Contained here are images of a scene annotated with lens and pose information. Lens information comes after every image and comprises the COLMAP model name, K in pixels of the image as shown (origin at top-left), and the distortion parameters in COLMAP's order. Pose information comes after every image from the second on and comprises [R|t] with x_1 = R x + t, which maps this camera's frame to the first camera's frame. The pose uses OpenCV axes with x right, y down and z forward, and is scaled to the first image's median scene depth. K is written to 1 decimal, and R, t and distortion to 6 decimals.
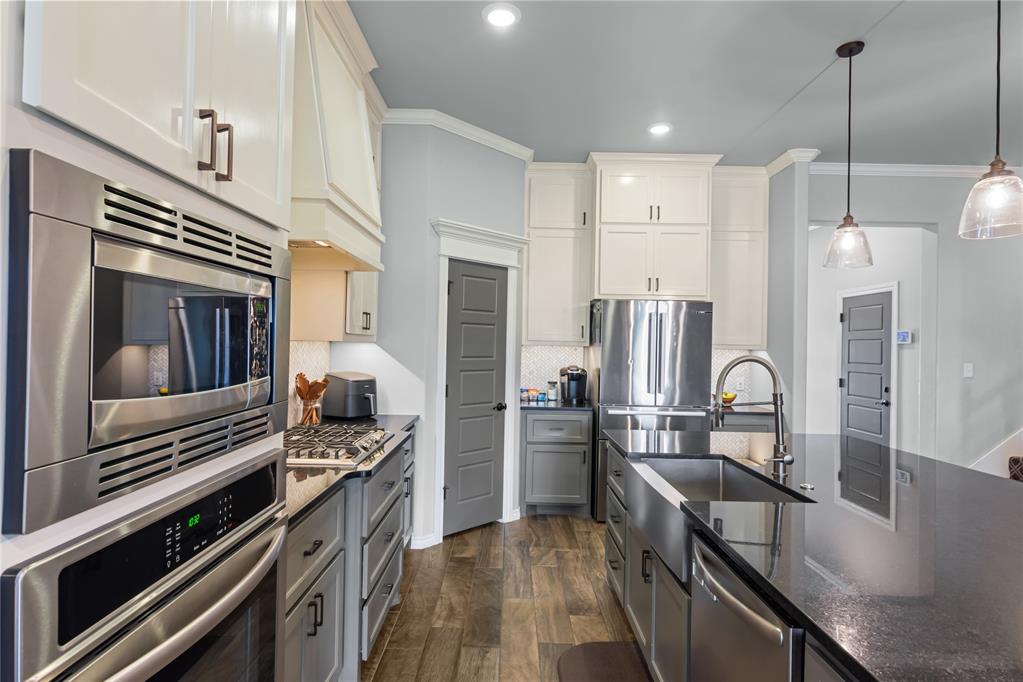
lens RADIAL K [[545.2, 0, 511.5], [0, 545.2, 341.0], [0, 0, 1]] dist [0.000001, -0.000481]
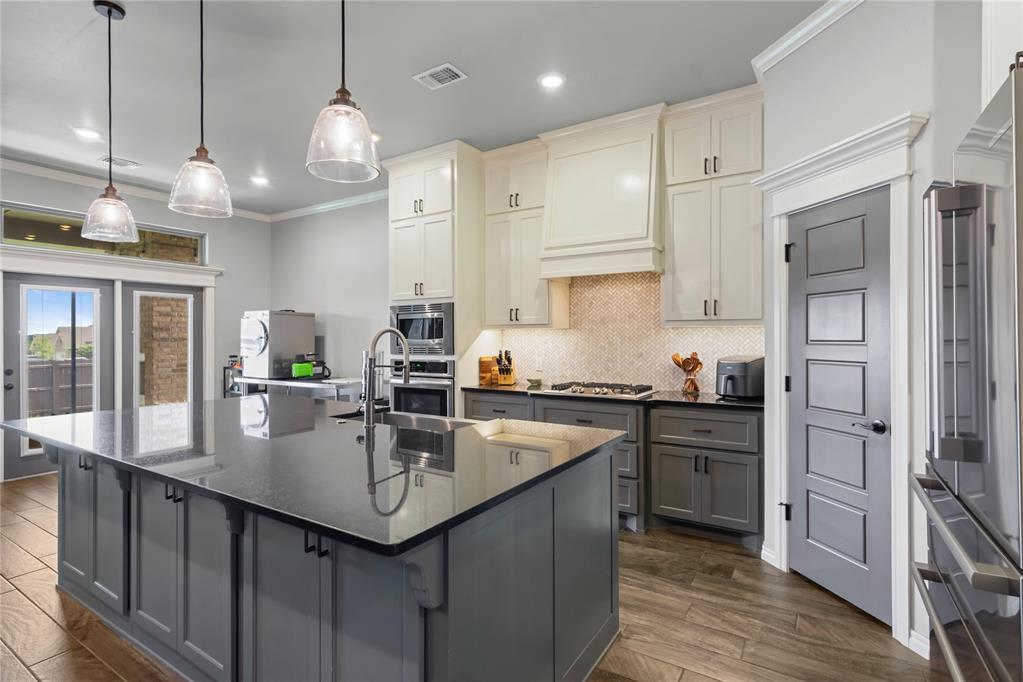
lens RADIAL K [[494.4, 0, 511.5], [0, 494.4, 341.0], [0, 0, 1]] dist [-0.001974, -0.000695]
pose [[-0.536457, -0.011887, -0.843844, 0.652460], [-0.003574, 0.999924, -0.011814, 0.036621], [0.843920, -0.003322, -0.536459, 0.972118]]
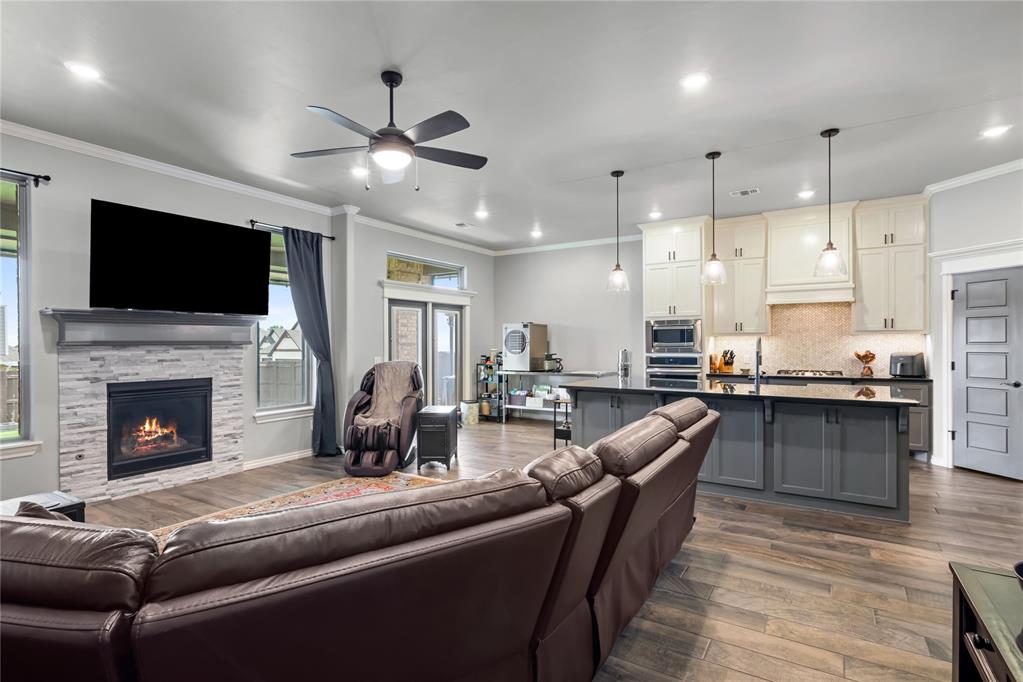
lens RADIAL K [[503.3, 0, 506.3], [0, 503.3, 344.7], [0, 0, 1]] dist [-0.001917, -0.000476]
pose [[-0.536997, -0.013756, -0.843472, 1.542194], [-0.001242, 0.999879, -0.015516, 0.053549], [0.843583, -0.007285, -0.536949, 0.663005]]
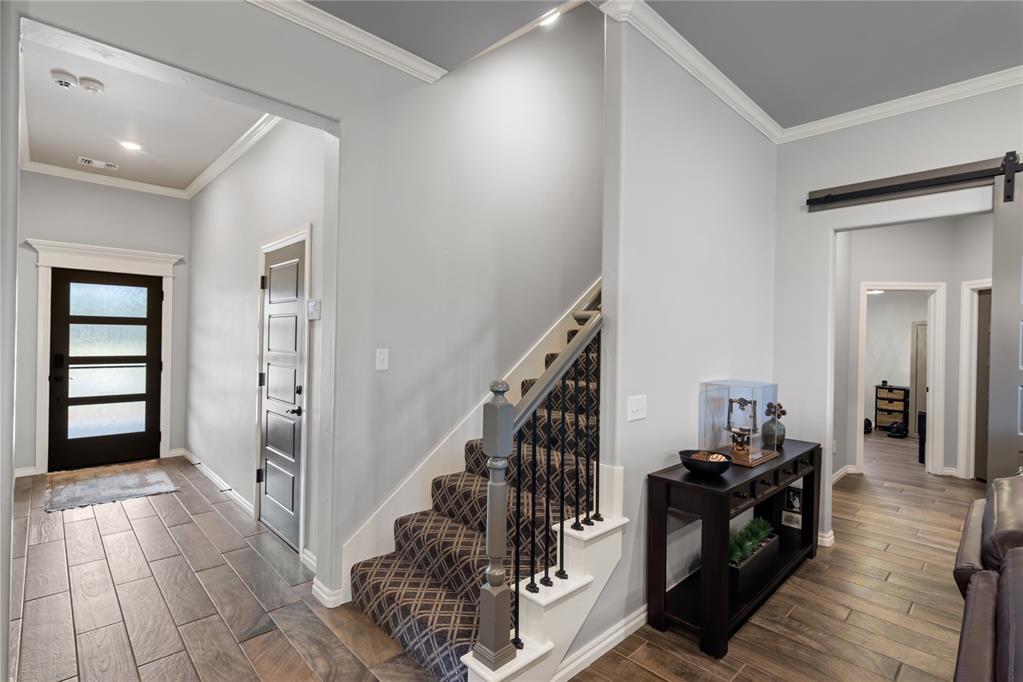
lens RADIAL K [[487.9, 0, 510.6], [0, 487.9, 339.4], [0, 0, 1]] dist [0.000655, 0.000253]
pose [[0.722898, -0.007357, 0.690916, 0.601745], [-0.009806, 0.999733, 0.020905, 0.017855], [-0.690885, -0.021887, 0.722633, 0.519070]]
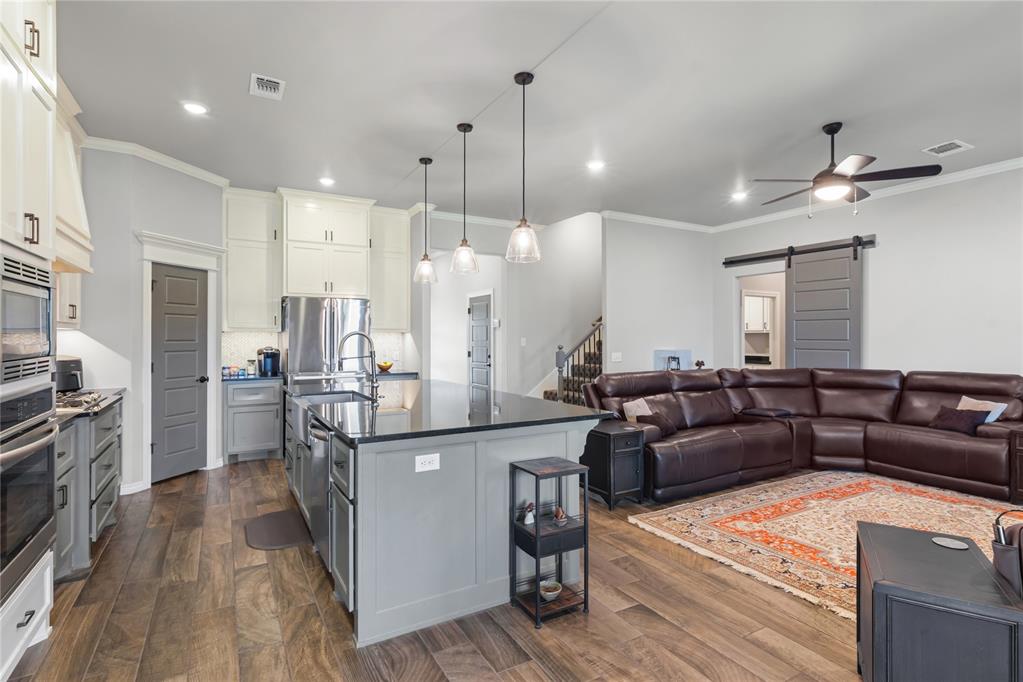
lens RADIAL K [[504.8, 0, 511.4], [0, 504.8, 334.4], [0, 0, 1]] dist [0.002648, 0.000639]
pose [[0.868393, -0.017833, 0.495555, 0.022568], [0.014982, 0.999840, 0.009726, 0.014873], [-0.495650, -0.001022, 0.868522, -0.394770]]
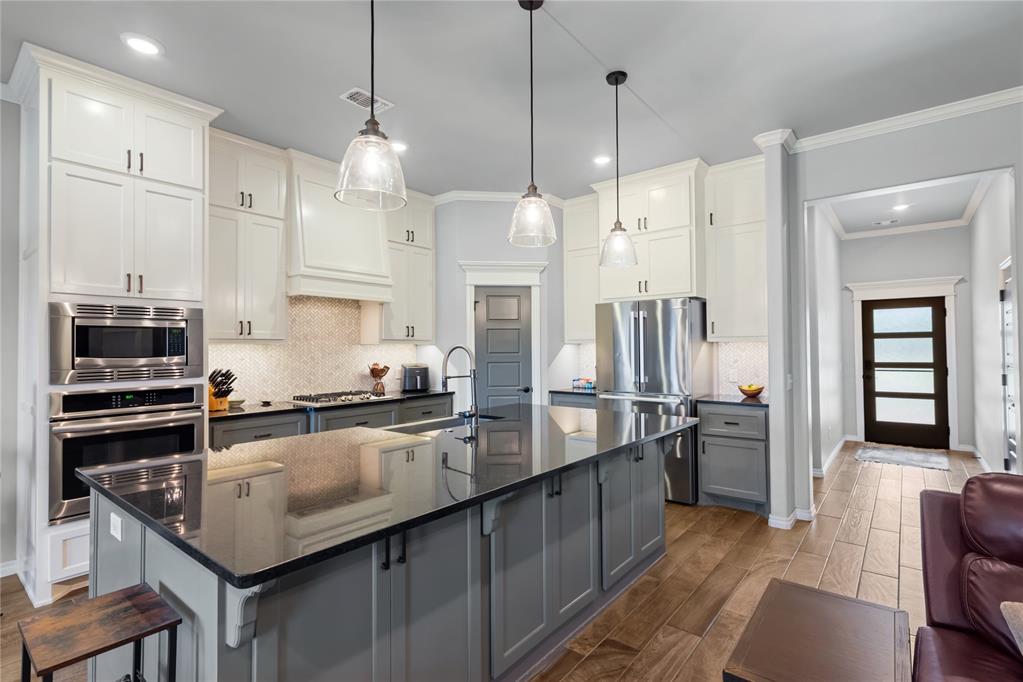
lens RADIAL K [[487.9, 0, 510.6], [0, 487.9, 339.4], [0, 0, 1]] dist [0.000655, 0.000253]
pose [[0.776869, -0.037911, -0.628519, 0.728388], [0.026971, 0.999273, -0.026938, 0.028658], [0.629084, 0.003975, 0.777327, 0.034857]]
